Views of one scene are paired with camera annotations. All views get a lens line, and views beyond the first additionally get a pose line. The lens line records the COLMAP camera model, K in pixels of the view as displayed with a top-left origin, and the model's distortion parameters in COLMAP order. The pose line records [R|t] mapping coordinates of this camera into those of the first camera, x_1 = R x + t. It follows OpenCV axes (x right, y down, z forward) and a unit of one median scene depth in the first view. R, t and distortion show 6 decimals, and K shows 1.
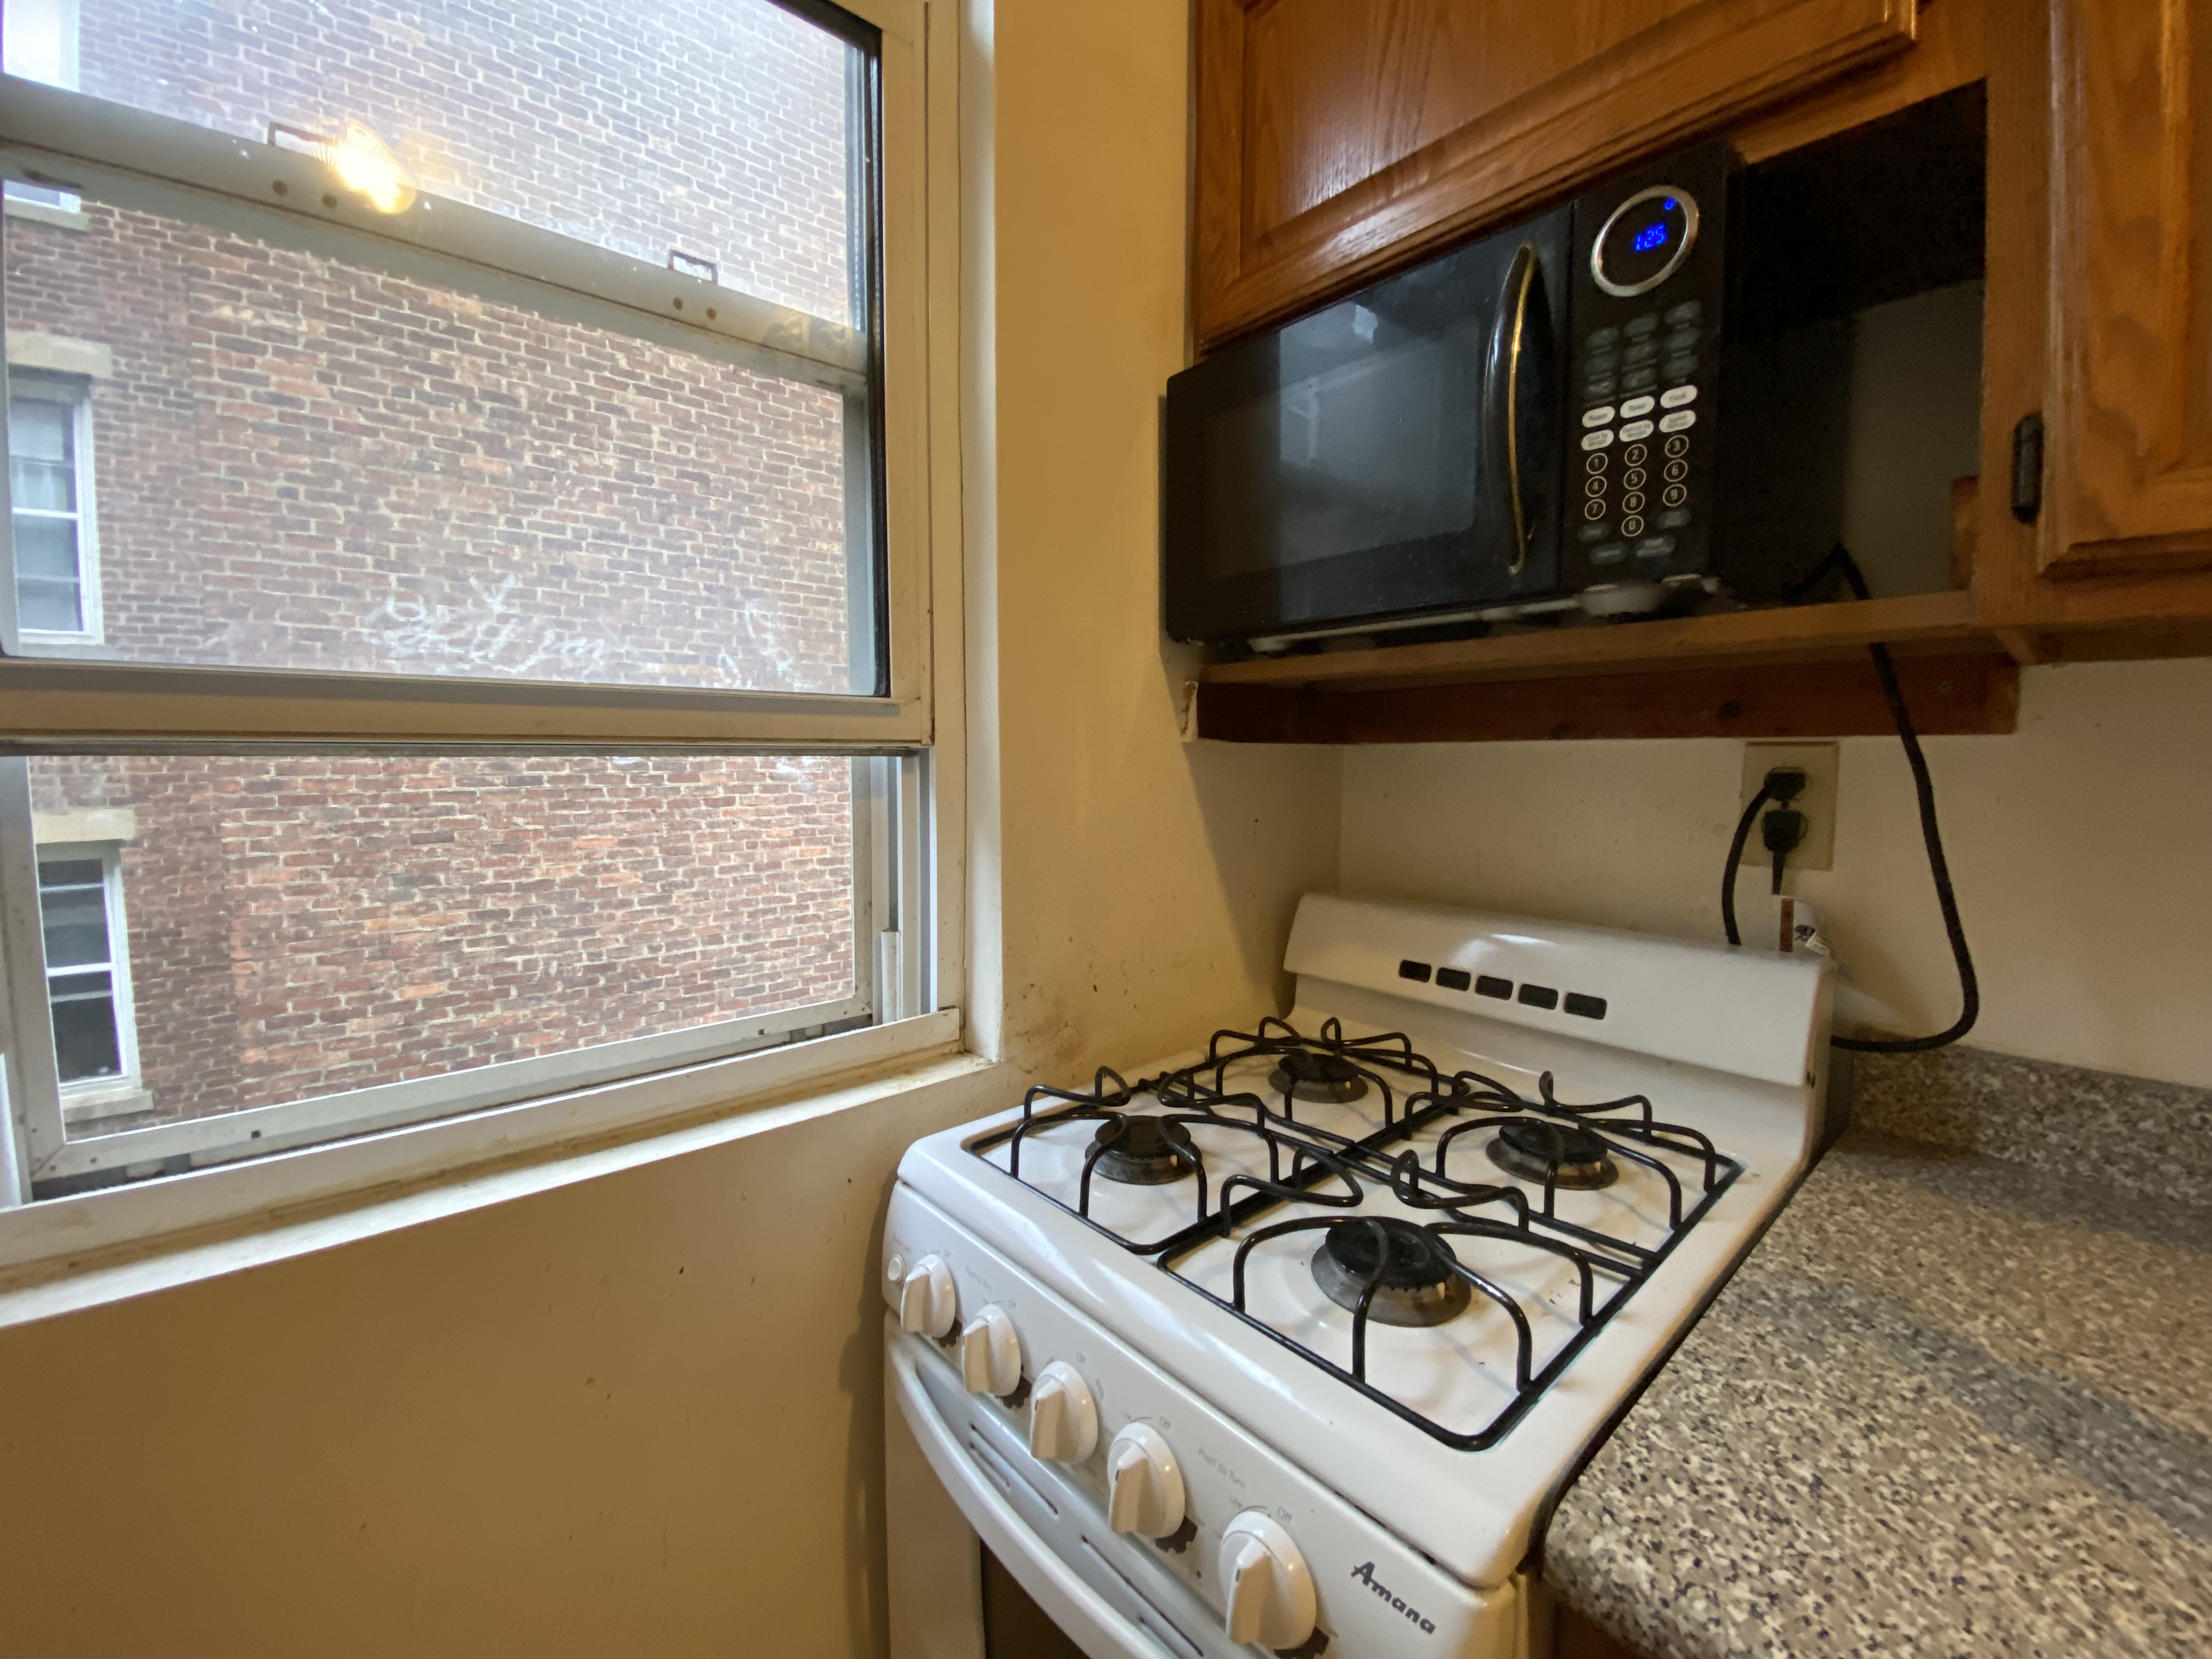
lens RADIAL K [[893.0, 0, 1110.0], [0, 893.0, 824.3], [0, 0, 1]] dist [0.000865, -0.013202]
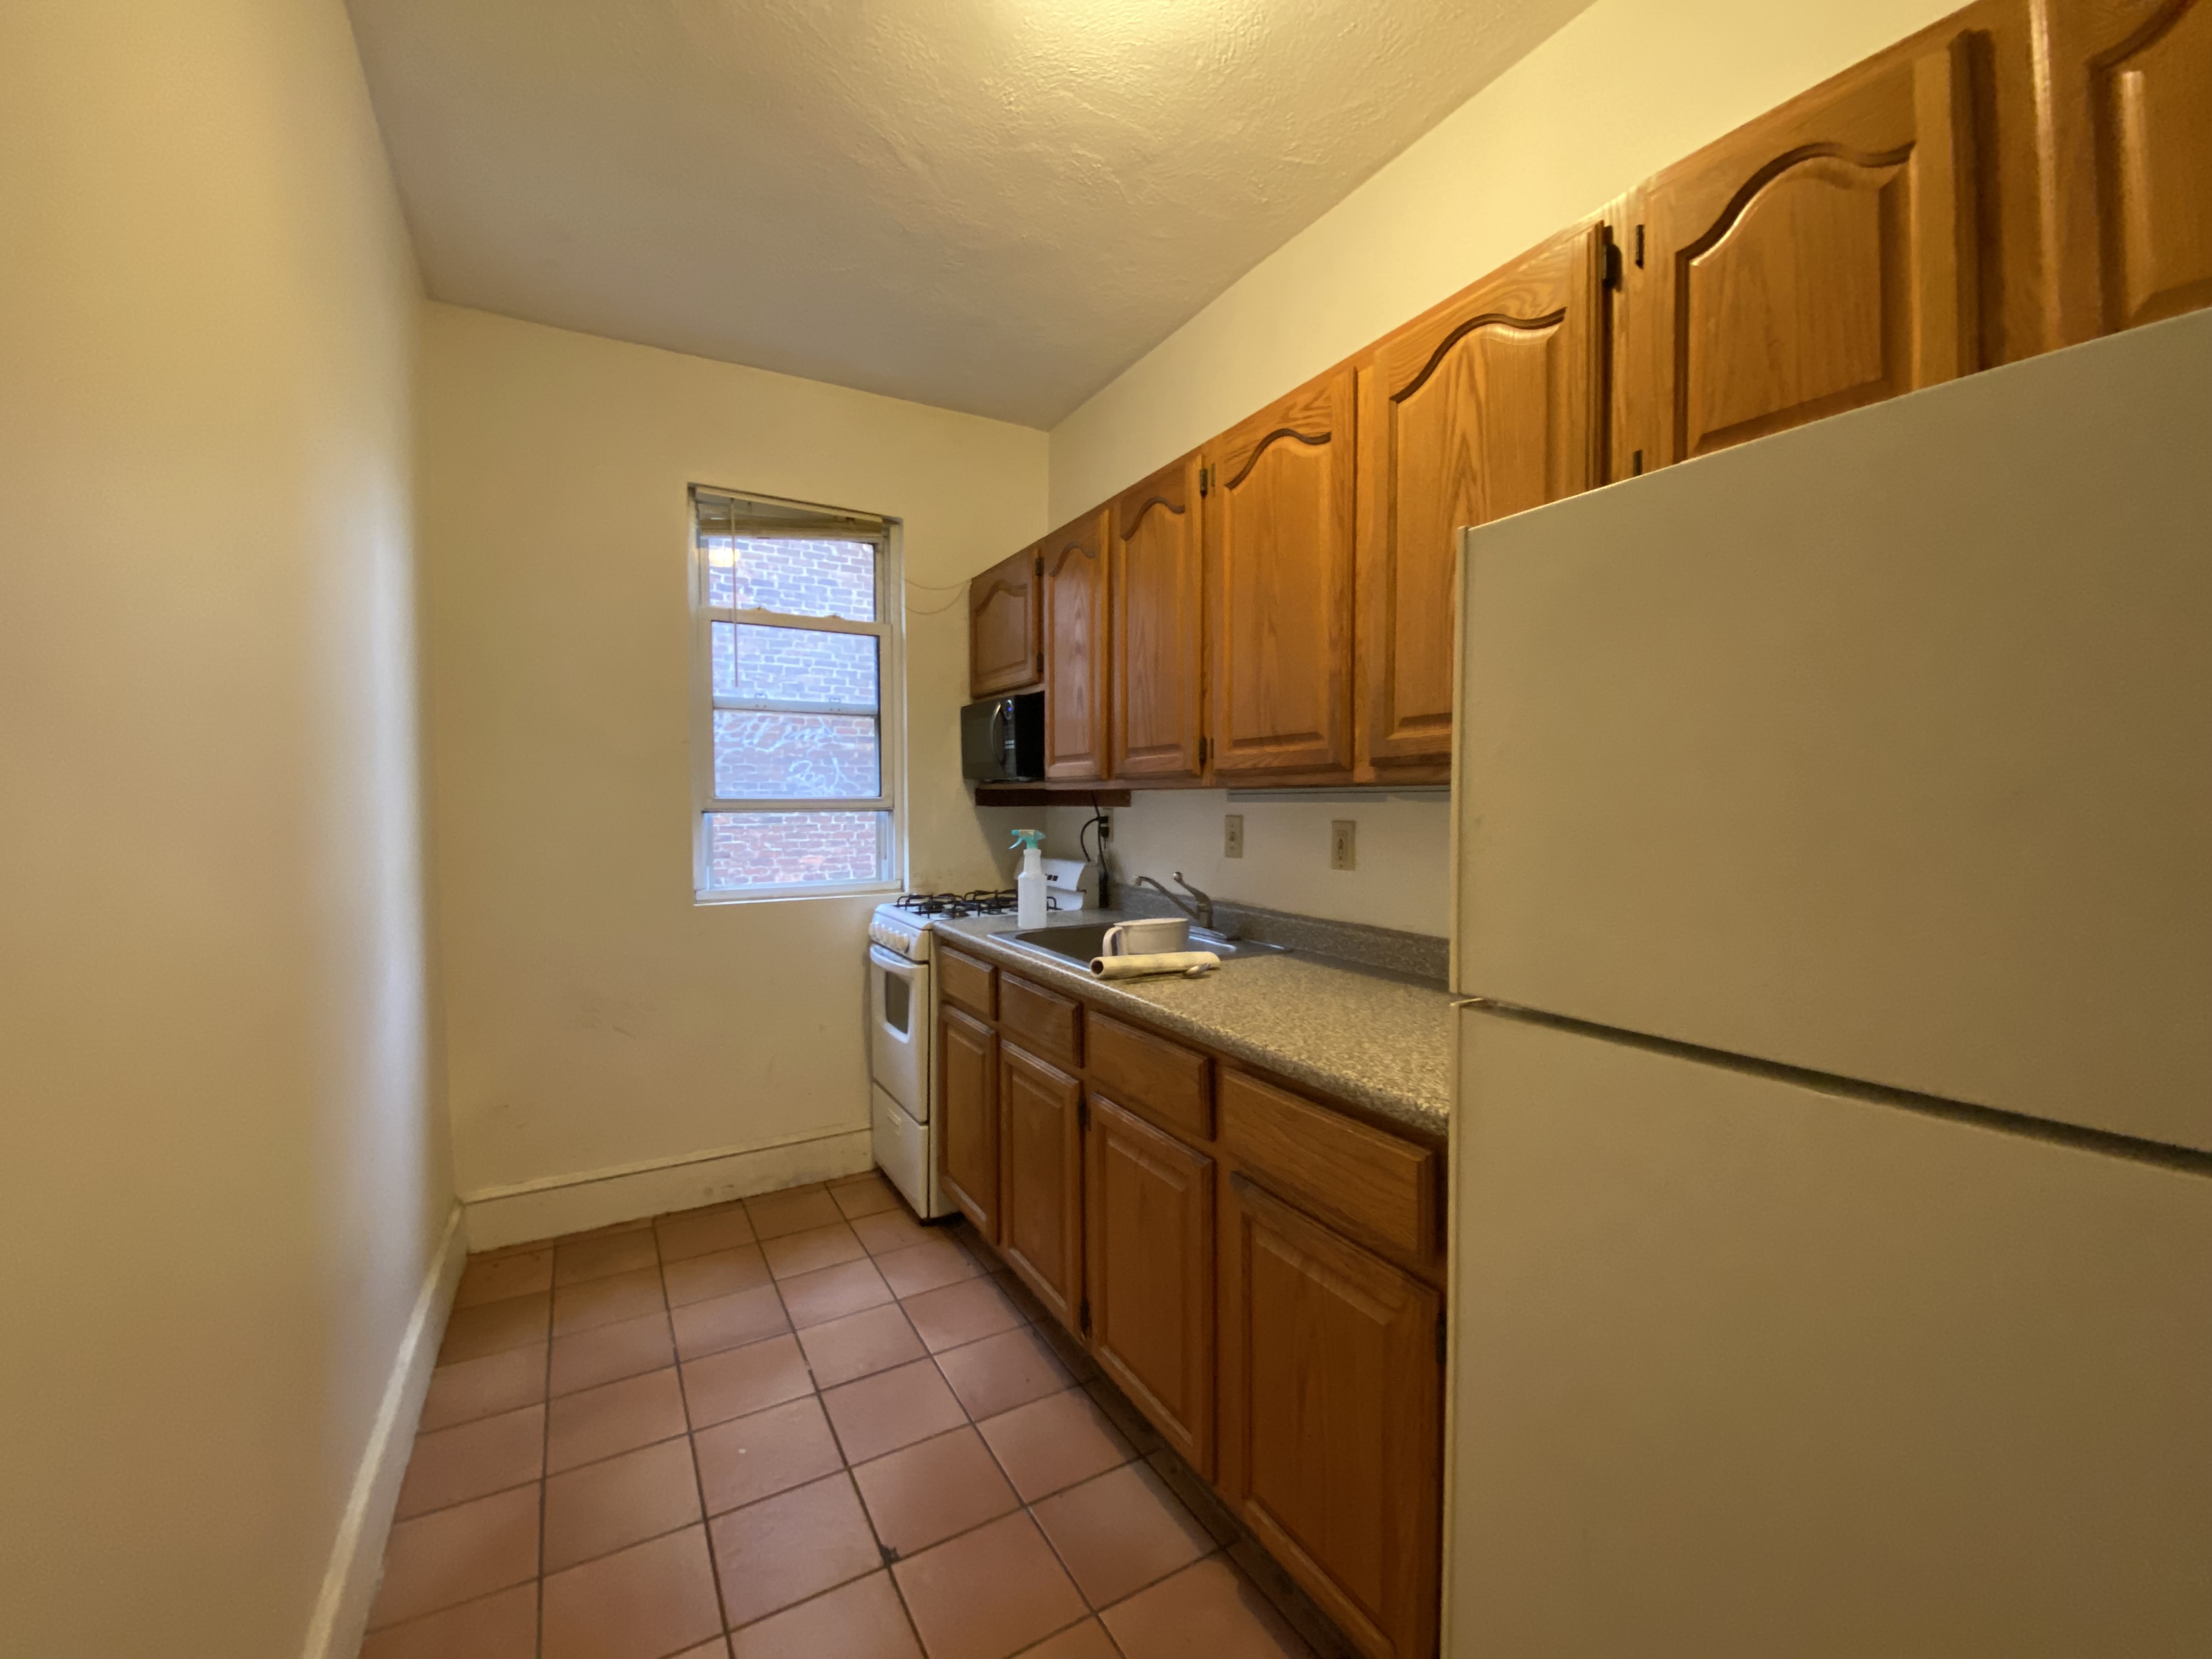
lens RADIAL K [[895.2, 0, 1132.7], [0, 895.2, 835.0], [0, 0, 1]] dist [0.021954, -0.013462]
pose [[0.983380, 0.005249, -0.181486, 0.263190], [-0.011668, 0.999343, -0.034315, 0.025139], [0.181187, 0.035862, 0.982795, -0.450560]]
